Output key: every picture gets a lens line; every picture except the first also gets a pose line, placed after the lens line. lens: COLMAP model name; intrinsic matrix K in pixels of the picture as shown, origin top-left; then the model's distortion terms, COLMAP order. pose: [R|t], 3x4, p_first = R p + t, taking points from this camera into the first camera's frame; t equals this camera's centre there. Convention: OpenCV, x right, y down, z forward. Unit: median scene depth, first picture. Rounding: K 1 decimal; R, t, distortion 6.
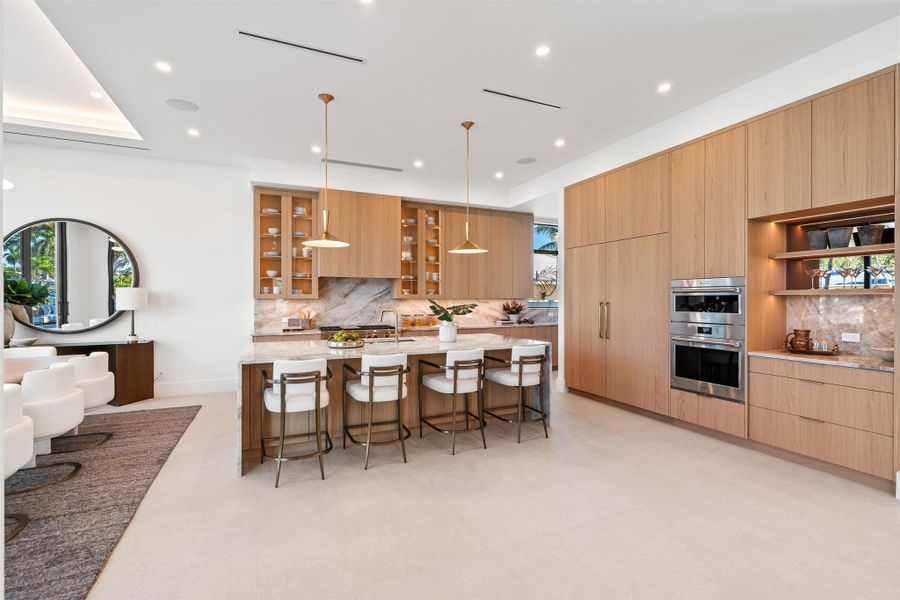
lens RADIAL K [[403.6, 0, 448.2], [0, 403.6, 300.2], [0, 0, 1]] dist [-0.002958, 0.000834]
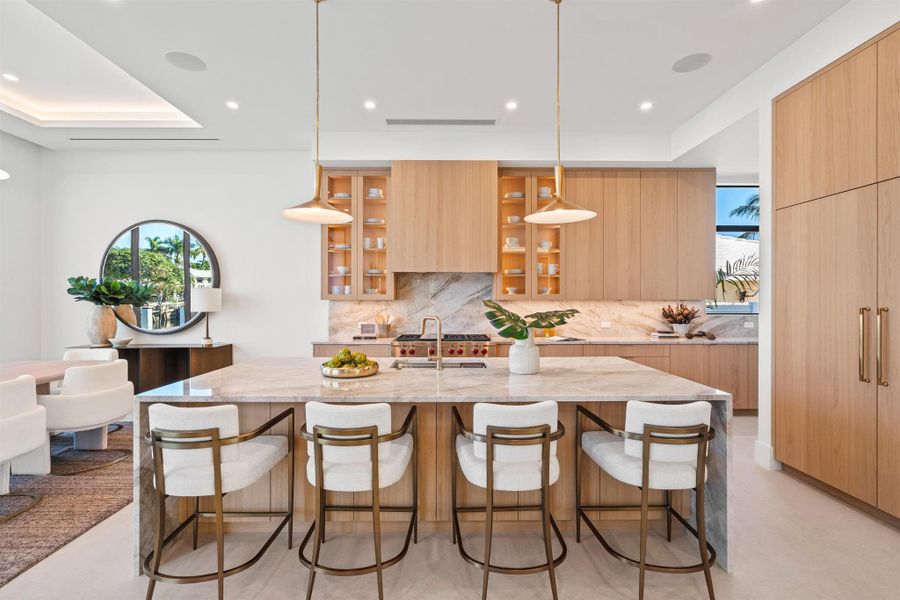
lens RADIAL K [[403.6, 0, 448.2], [0, 403.6, 300.2], [0, 0, 1]] dist [-0.002958, 0.000834]
pose [[0.916916, 0.001039, -0.399080, 0.104303], [-0.002595, 0.999991, -0.003360, -0.000768], [0.399073, 0.004117, 0.916910, 0.325044]]
